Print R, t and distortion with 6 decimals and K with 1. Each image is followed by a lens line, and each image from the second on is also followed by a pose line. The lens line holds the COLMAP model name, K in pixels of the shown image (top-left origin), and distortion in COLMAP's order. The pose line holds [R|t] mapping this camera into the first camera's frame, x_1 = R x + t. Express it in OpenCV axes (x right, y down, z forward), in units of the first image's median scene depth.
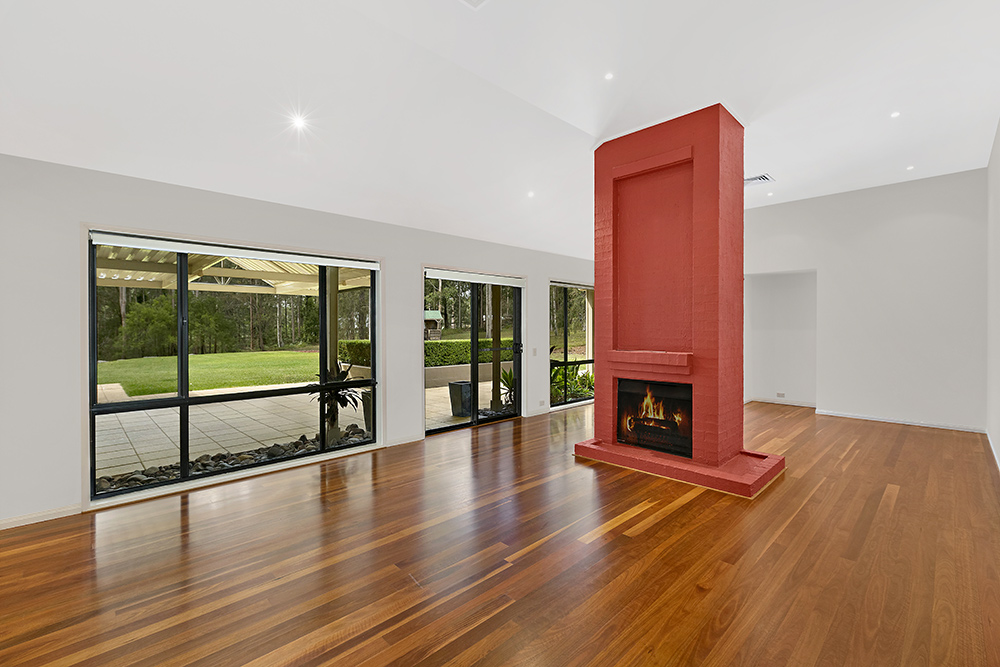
lens RADIAL K [[441.7, 0, 502.8], [0, 441.7, 332.8], [0, 0, 1]] dist [-0.000654, -0.000123]
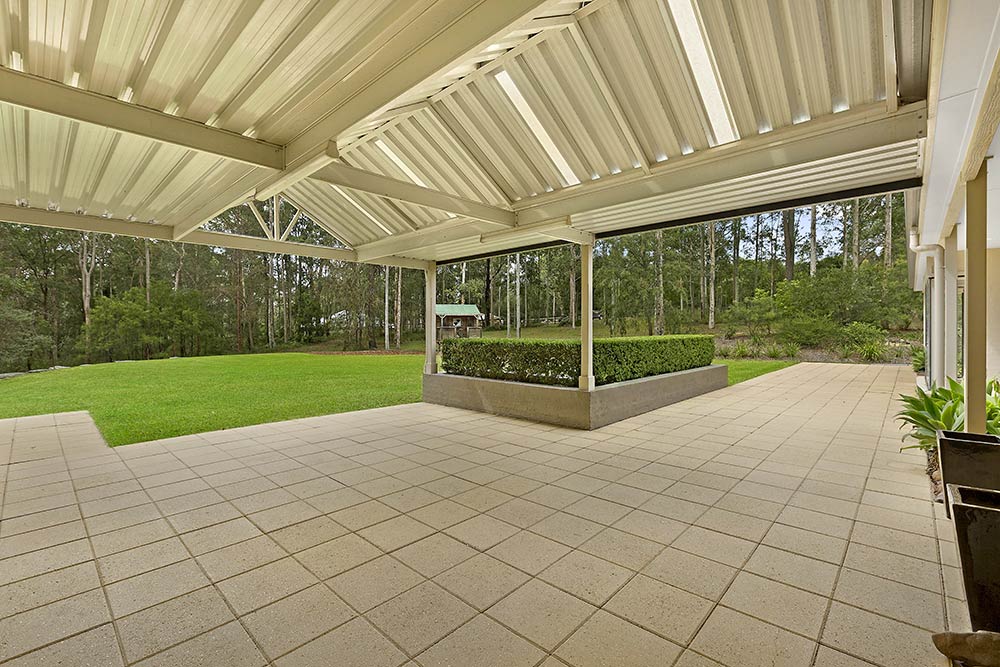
lens RADIAL K [[441.7, 0, 497.2], [0, 441.7, 332.1], [0, 0, 1]] dist [-0.000654, -0.000123]
pose [[0.999154, 0.000642, 0.041128, -0.111042], [-0.000511, 0.999995, -0.003186, 0.003638], [-0.041130, 0.003163, 0.999149, 0.124707]]
